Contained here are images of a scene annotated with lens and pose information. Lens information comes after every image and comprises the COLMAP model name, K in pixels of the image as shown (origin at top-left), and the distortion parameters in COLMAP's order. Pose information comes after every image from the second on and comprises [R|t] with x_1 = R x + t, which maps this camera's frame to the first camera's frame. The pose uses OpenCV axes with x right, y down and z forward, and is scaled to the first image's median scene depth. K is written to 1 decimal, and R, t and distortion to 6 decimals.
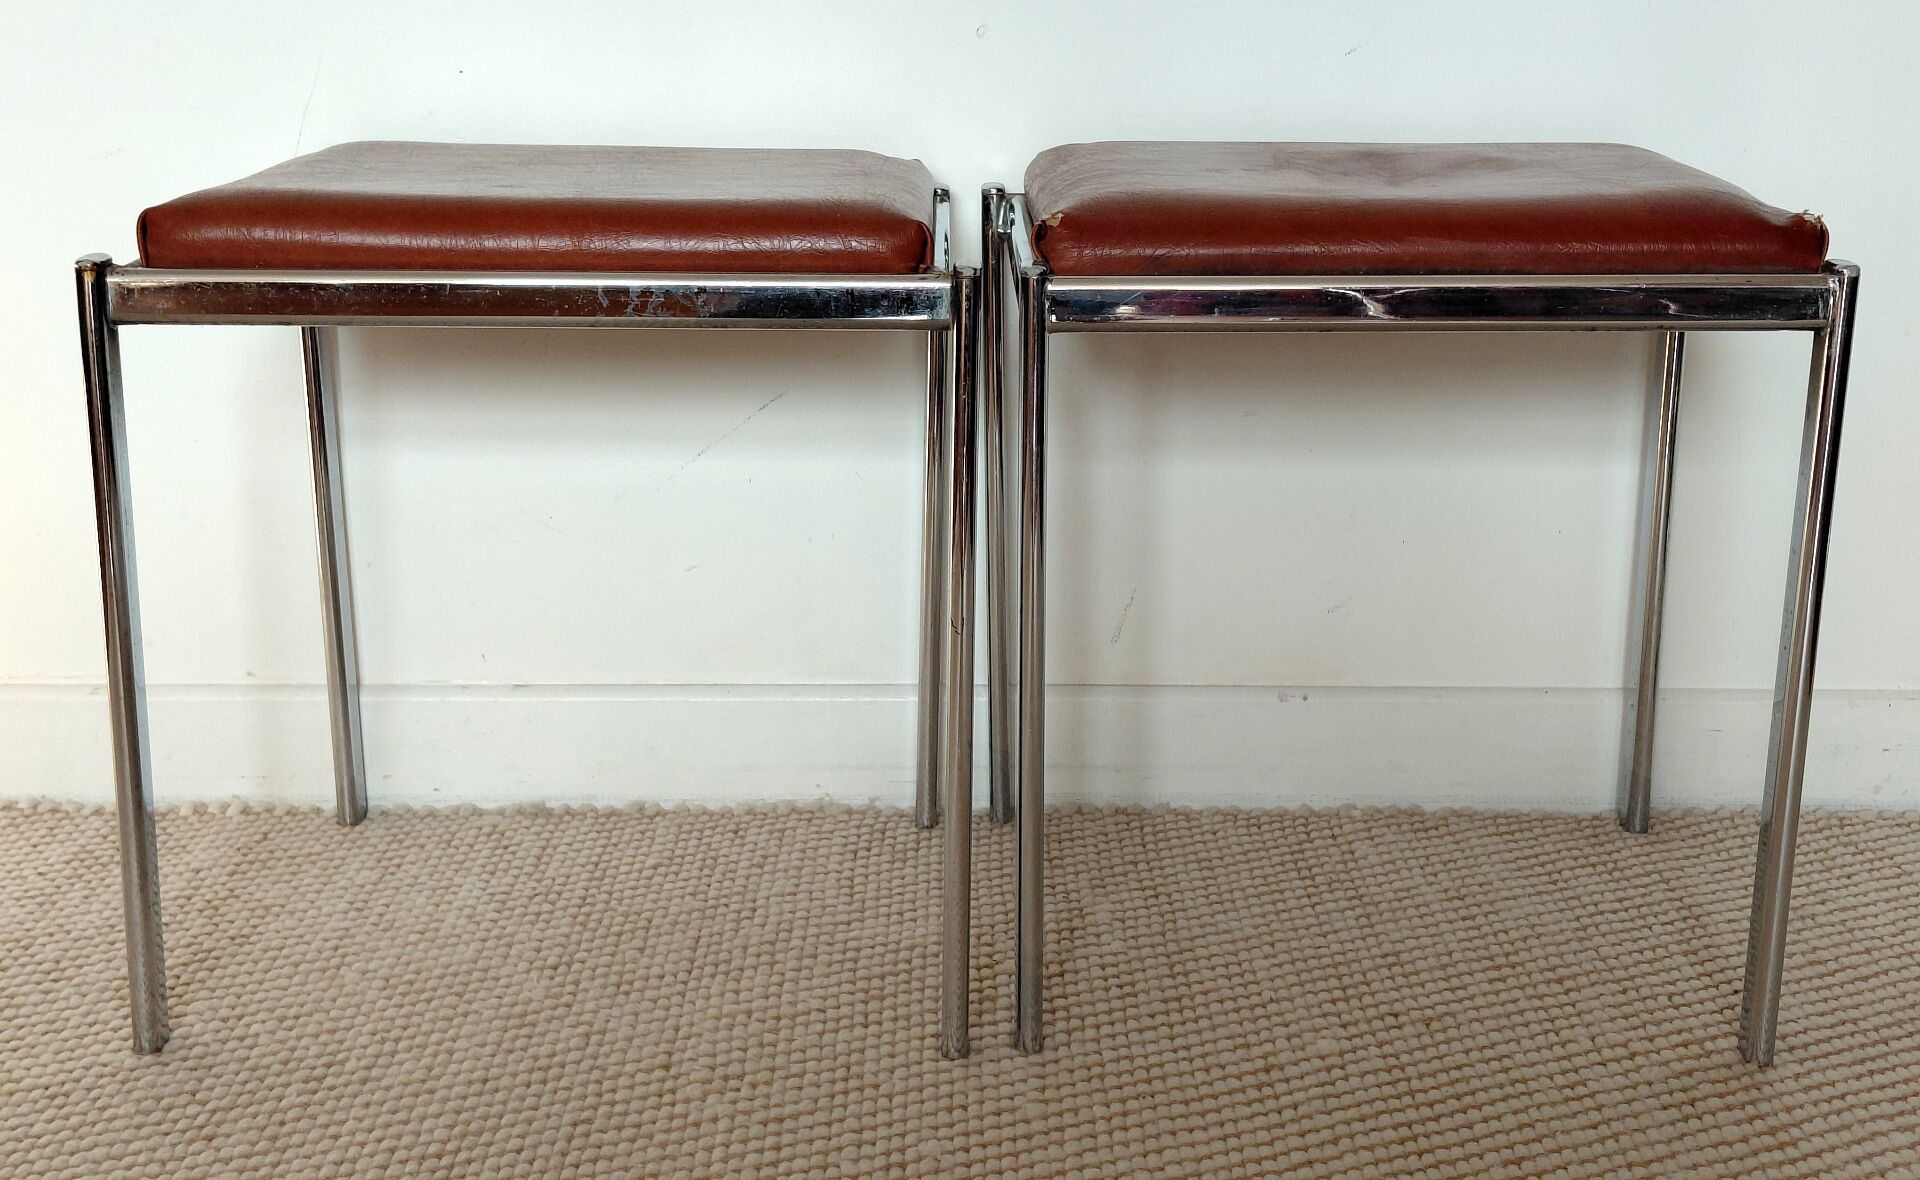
lens RADIAL K [[2854.4, 0, 944.6], [0, 2854.4, 591.2], [0, 0, 1]] dist [0.250141, -0.755083]
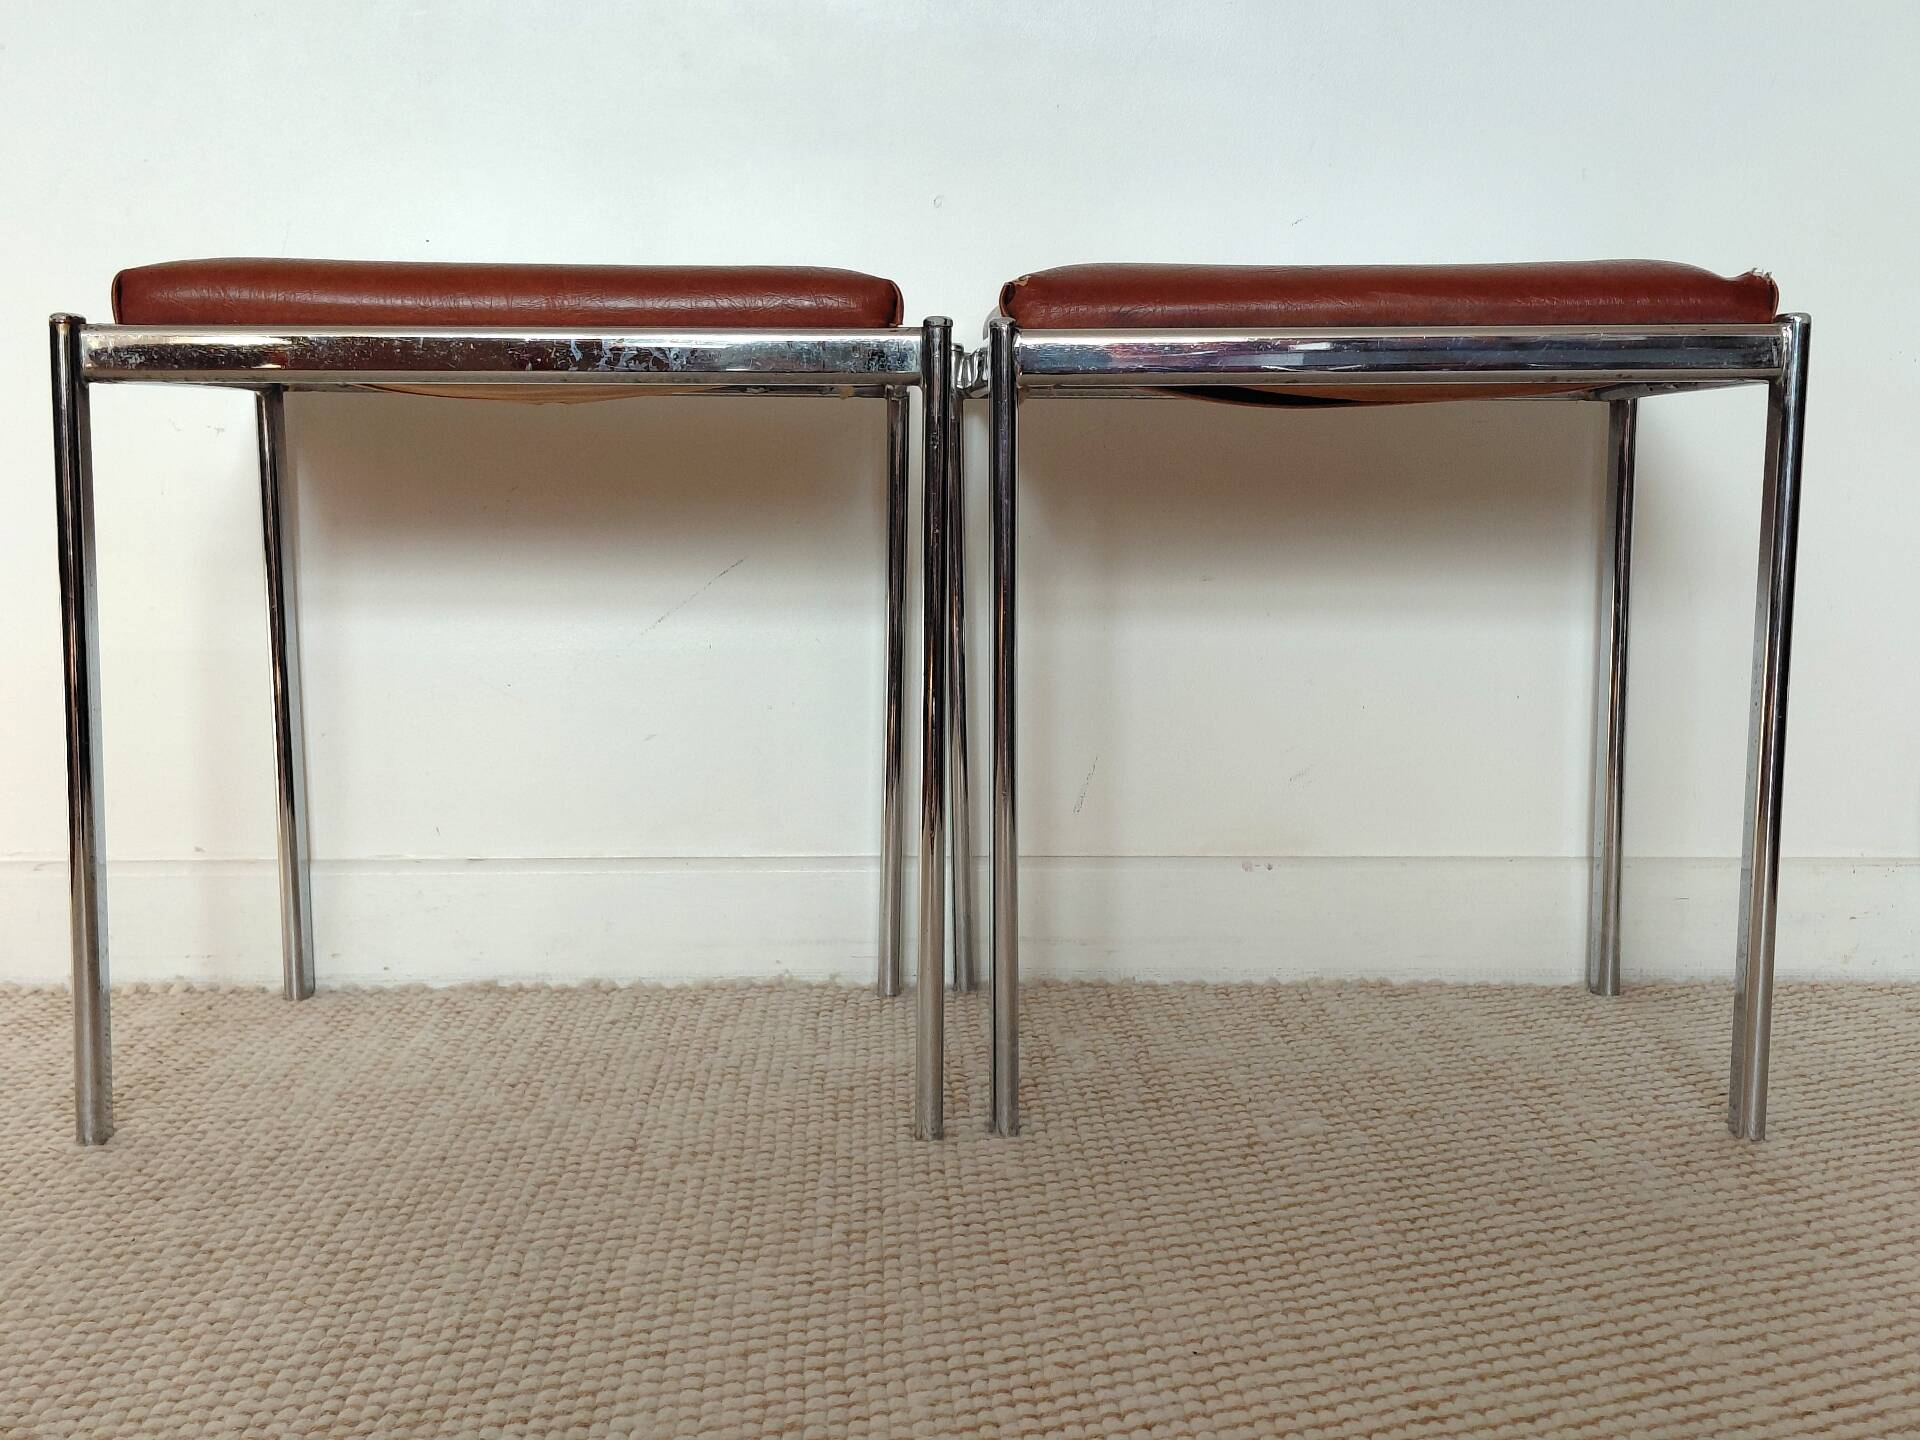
lens RADIAL K [[2859.4, 0, 939.4], [0, 2859.4, 682.4], [0, 0, 1]] dist [0.234589, -0.670212]
pose [[0.999664, -0.005714, 0.025265, -0.016359], [0.009504, 0.988252, -0.152540, 0.154687], [-0.024096, 0.152729, 0.987974, 0.015992]]
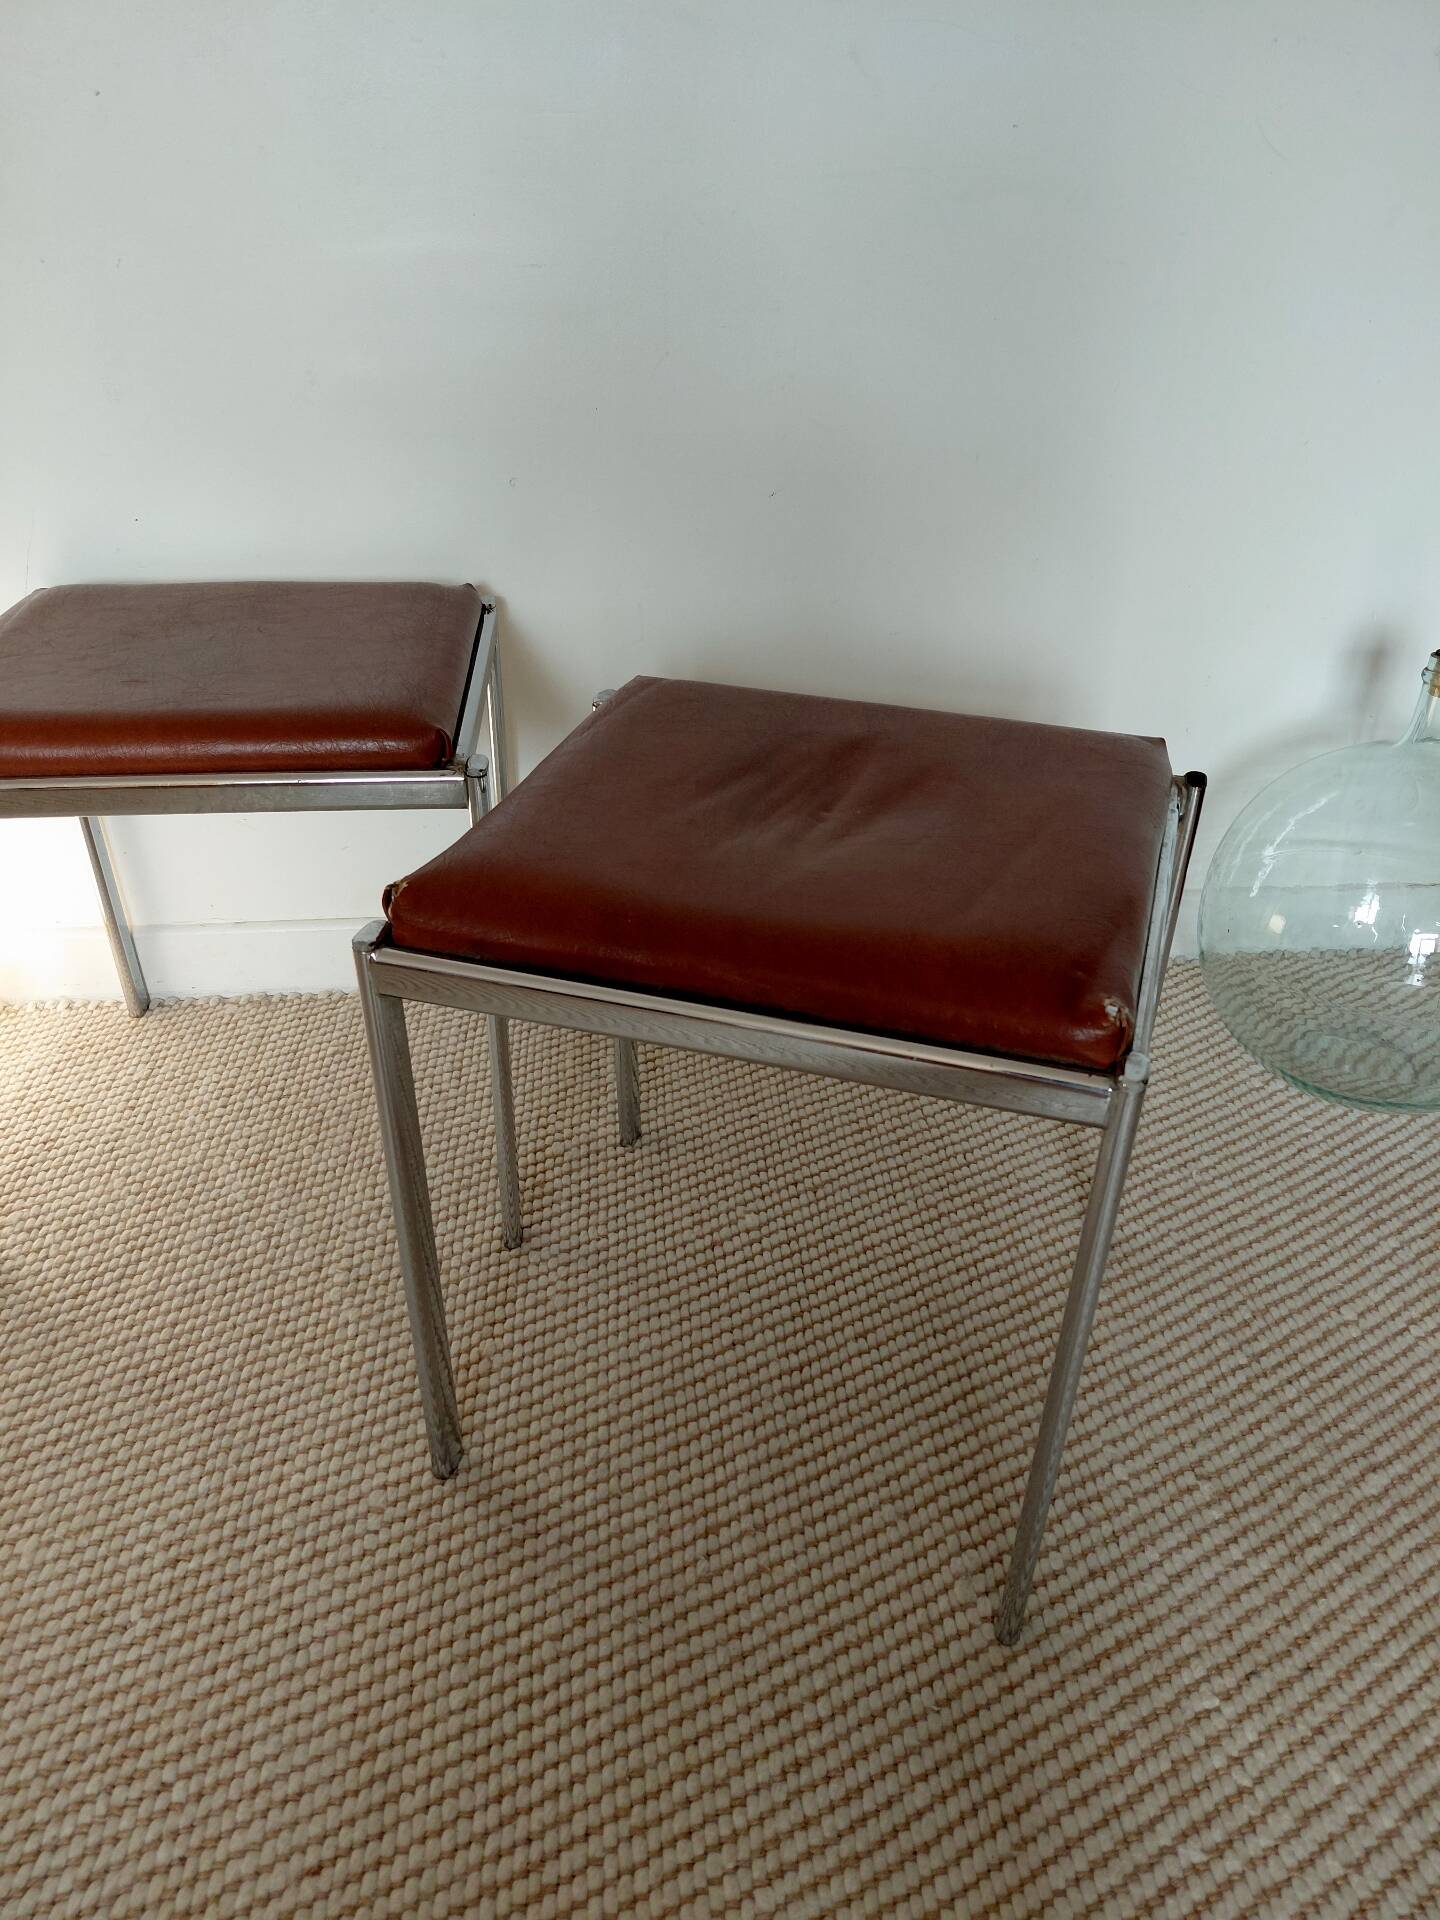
lens RADIAL K [[1446.6, 0, 724.6], [0, 1446.6, 991.9], [0, 0, 1]] dist [0.201387, -0.535792]
pose [[0.996924, -0.038886, 0.068041, 0.068105], [0.017414, 0.956425, 0.291459, -0.192500], [-0.076409, -0.289378, 0.954160, 0.274304]]
